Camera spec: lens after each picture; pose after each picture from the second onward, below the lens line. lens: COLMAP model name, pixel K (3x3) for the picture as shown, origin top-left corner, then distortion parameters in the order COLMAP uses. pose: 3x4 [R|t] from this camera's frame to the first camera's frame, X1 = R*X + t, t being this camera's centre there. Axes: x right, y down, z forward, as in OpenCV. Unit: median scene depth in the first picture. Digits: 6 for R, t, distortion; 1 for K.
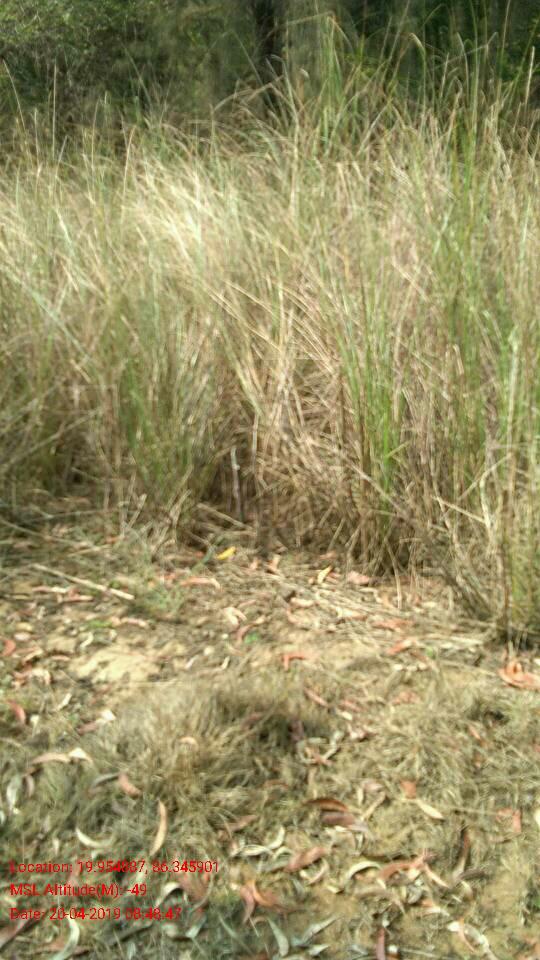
lens RADIAL K [[771.0, 0, 270.0], [0, 771.0, 480.0], [0, 0, 1]] dist [0.085284, -0.067255]
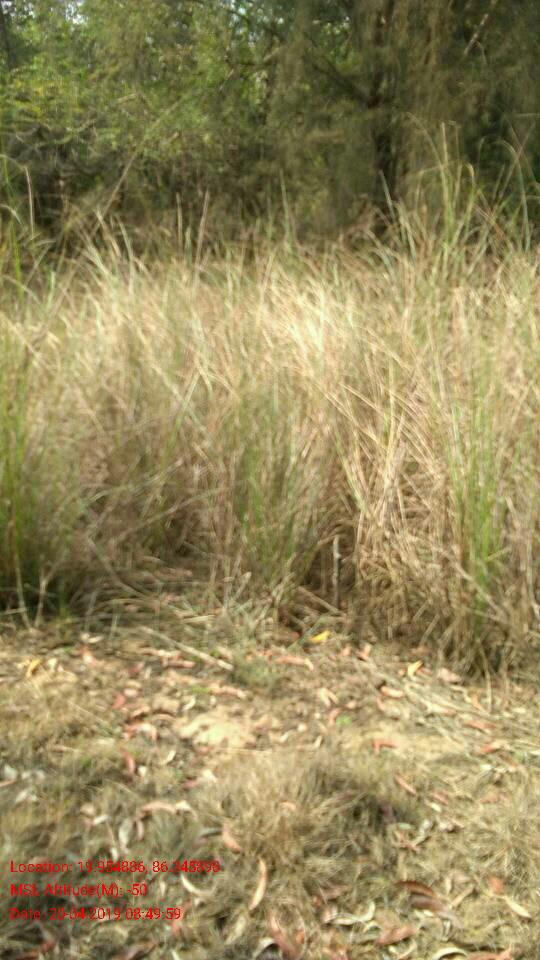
lens RADIAL K [[771.0, 0, 270.0], [0, 771.0, 480.0], [0, 0, 1]] dist [0.085284, -0.067255]
pose [[0.990732, 0.089990, -0.101745, -0.046800], [-0.101134, 0.988742, -0.110274, 0.009170], [0.090676, 0.119541, 0.988680, -0.090615]]
